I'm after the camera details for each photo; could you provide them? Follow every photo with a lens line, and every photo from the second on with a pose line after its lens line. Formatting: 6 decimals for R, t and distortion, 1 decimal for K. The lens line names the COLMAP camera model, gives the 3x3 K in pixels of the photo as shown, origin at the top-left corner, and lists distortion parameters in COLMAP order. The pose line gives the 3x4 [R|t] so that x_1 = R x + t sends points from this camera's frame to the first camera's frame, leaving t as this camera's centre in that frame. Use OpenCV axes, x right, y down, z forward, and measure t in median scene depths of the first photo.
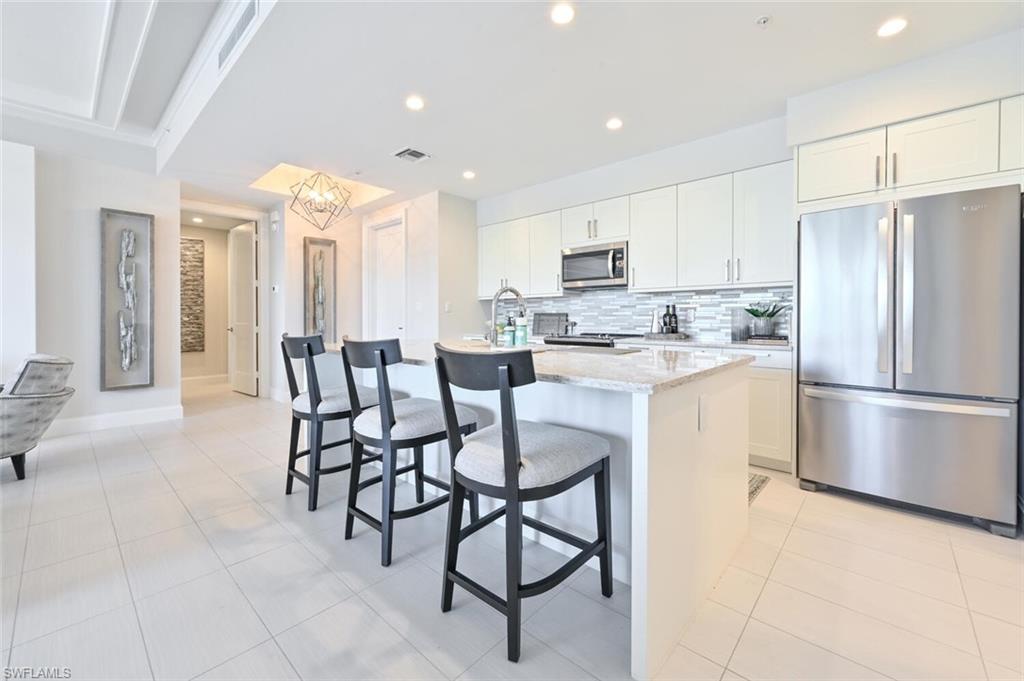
lens RADIAL K [[416.9, 0, 516.9], [0, 416.9, 320.6], [0, 0, 1]] dist [-0.000257, 0.000018]
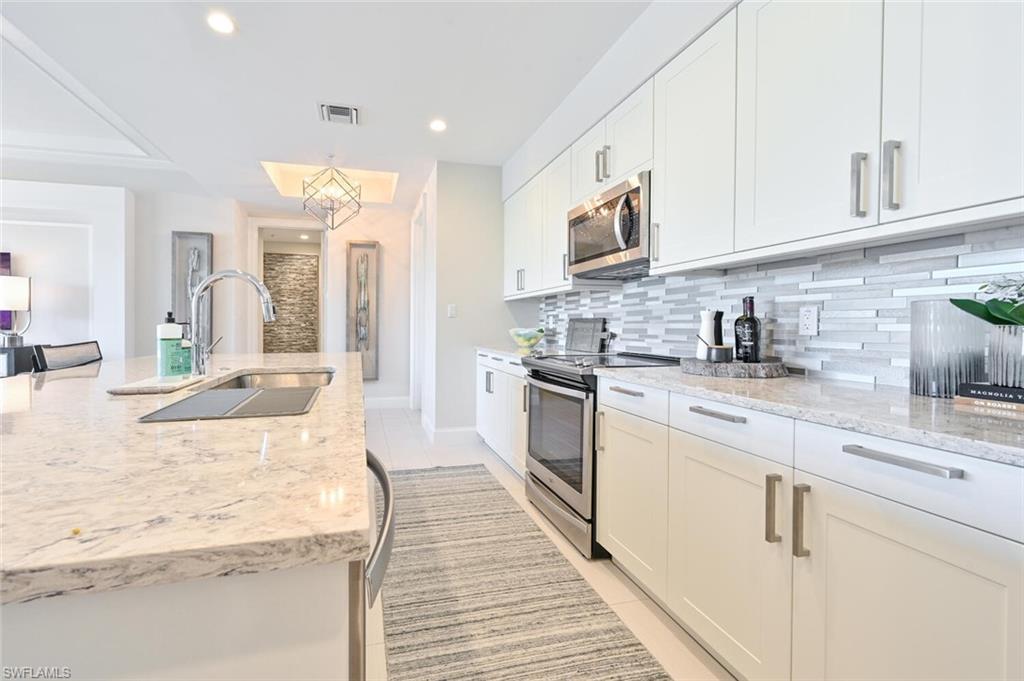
lens RADIAL K [[416.2, 0, 505.8], [0, 416.2, 331.8], [0, 0, 1]] dist [-0.000643, -0.000495]
pose [[0.823000, 0.013149, -0.567889, 0.396643], [-0.008854, 0.999908, 0.010321, -0.003170], [0.567972, -0.003466, 0.823040, 0.480125]]
